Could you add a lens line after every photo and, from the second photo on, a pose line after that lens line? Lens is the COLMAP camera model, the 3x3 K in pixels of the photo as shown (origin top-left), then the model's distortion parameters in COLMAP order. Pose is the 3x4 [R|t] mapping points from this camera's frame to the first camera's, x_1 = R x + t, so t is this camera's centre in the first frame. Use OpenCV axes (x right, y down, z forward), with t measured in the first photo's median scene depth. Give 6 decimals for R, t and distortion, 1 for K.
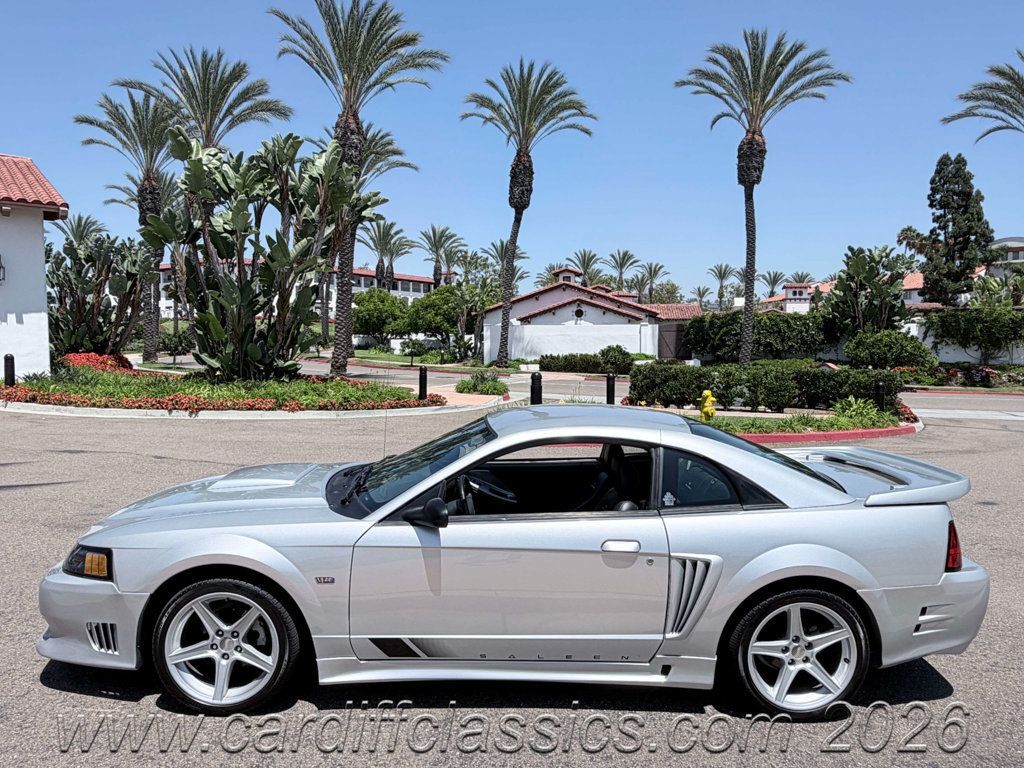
lens RADIAL K [[710.4, 0, 515.6], [0, 710.4, 387.2], [0, 0, 1]] dist [-0.013895, 0.010311]
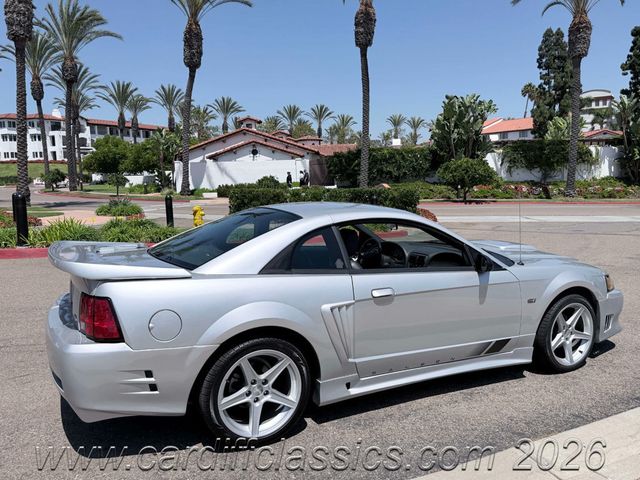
lens RADIAL K [[522.3, 0, 317.5], [0, 522.3, 246.1], [0, 0, 1]] dist [0.081560, -0.130185]
pose [[0.994208, -0.039714, 0.099865, 0.120008], [0.032828, 0.997029, 0.069678, 0.005600], [-0.102336, -0.065996, 0.992558, 0.027807]]
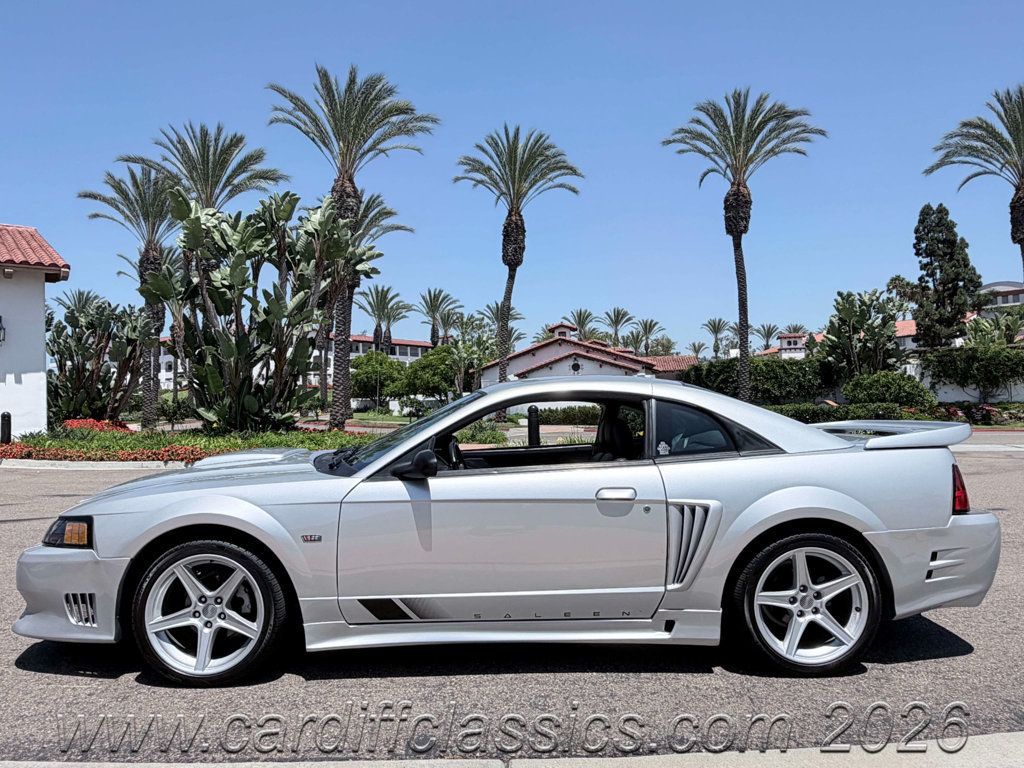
lens RADIAL K [[710.4, 0, 512.9], [0, 710.4, 383.0], [0, 0, 1]] dist [-0.013895, 0.010311]
pose [[0.999451, -0.033108, -0.001130, 0.000986], [0.032856, 0.995034, -0.093958, 0.011556], [0.004235, 0.093869, 0.995576, 0.001327]]
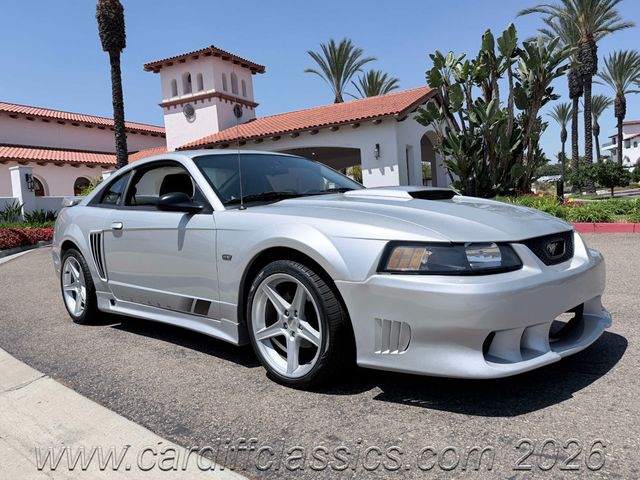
lens RADIAL K [[512.2, 0, 320.3], [0, 512.2, 237.7], [0, 0, 1]] dist [0.082251, -0.140502]
pose [[0.418028, 0.010698, -0.908371, 0.226173], [0.022695, 0.999496, 0.022215, 0.018609], [0.908150, -0.029902, 0.417575, 0.095802]]
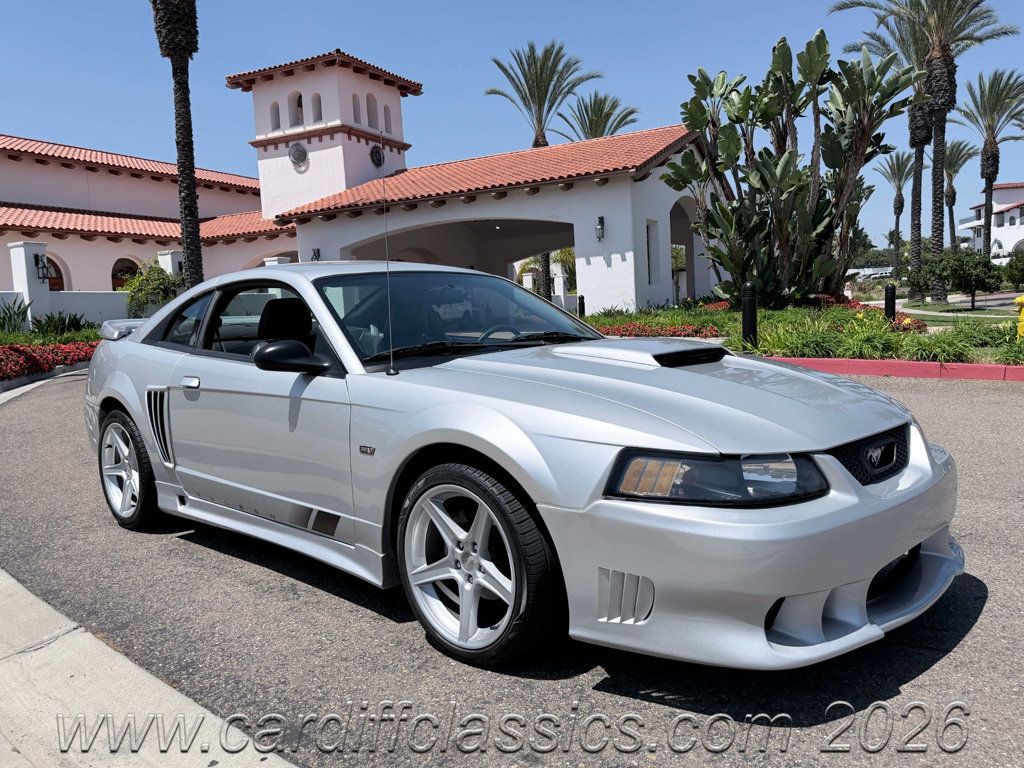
lens RADIAL K [[819.5, 0, 512.2], [0, 819.5, 379.2], [0, 0, 1]] dist [0.082251, -0.140502]
pose [[0.425216, 0.042002, -0.904117, 0.226863], [0.002010, 0.998876, 0.047349, 0.013566], [0.905090, -0.021951, 0.424654, 0.094736]]
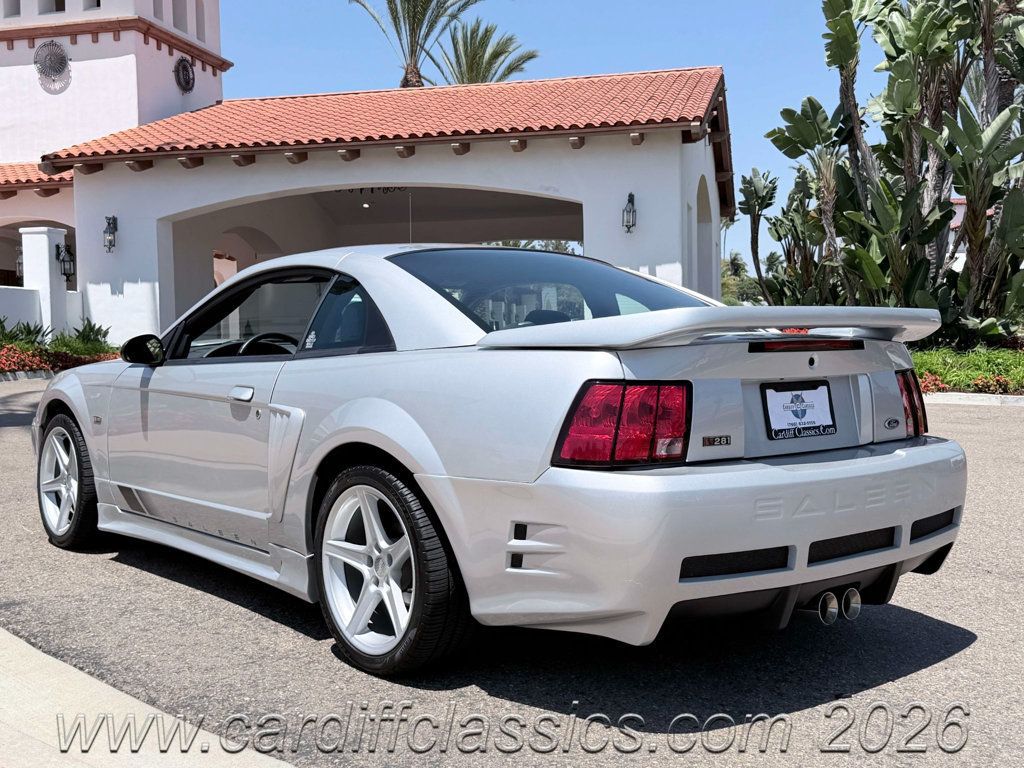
lens RADIAL K [[1185.6, 0, 513.4], [0, 1185.6, 378.9], [0, 0, 1]] dist [0.052773, 0.000000]
pose [[0.622445, 0.010605, -0.782591, 0.098480], [-0.028583, 0.999549, -0.009189, 0.015354], [0.782141, 0.028088, 0.622468, 0.030377]]
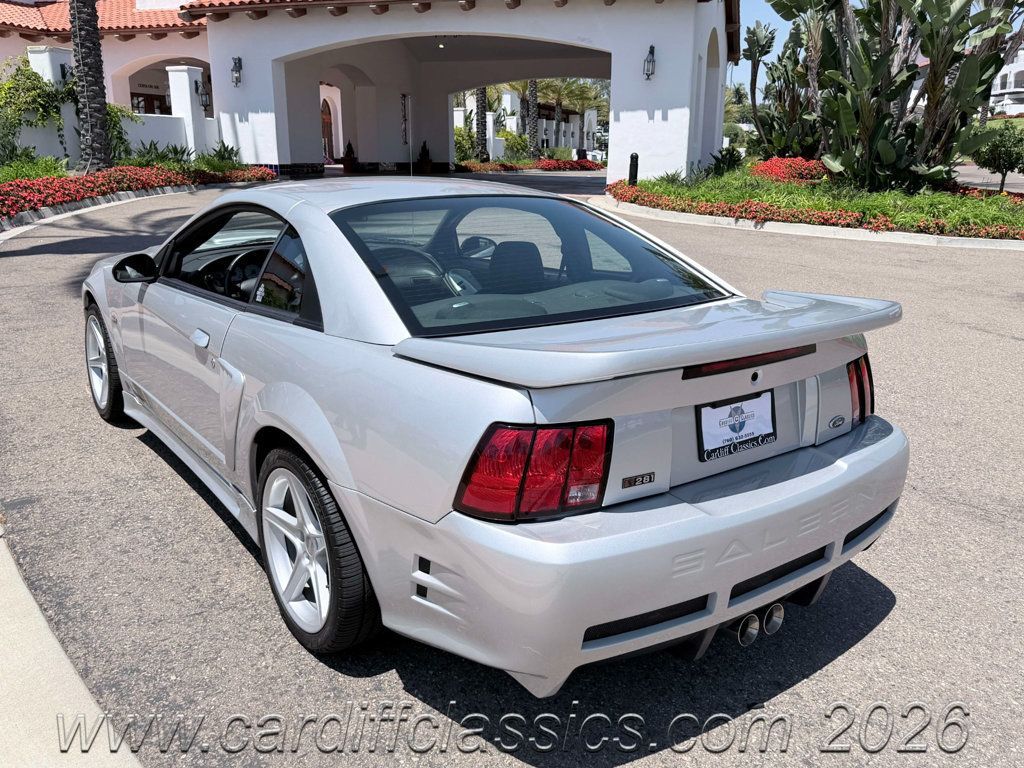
lens RADIAL K [[865.7, 0, 514.3], [0, 865.7, 384.9], [0, 0, 1]] dist [0.047995, -0.091077]
pose [[0.578669, 0.213374, -0.787155, 0.082703], [-0.054612, 0.973140, 0.223642, 0.002625], [0.813732, -0.086427, 0.574779, 0.051995]]
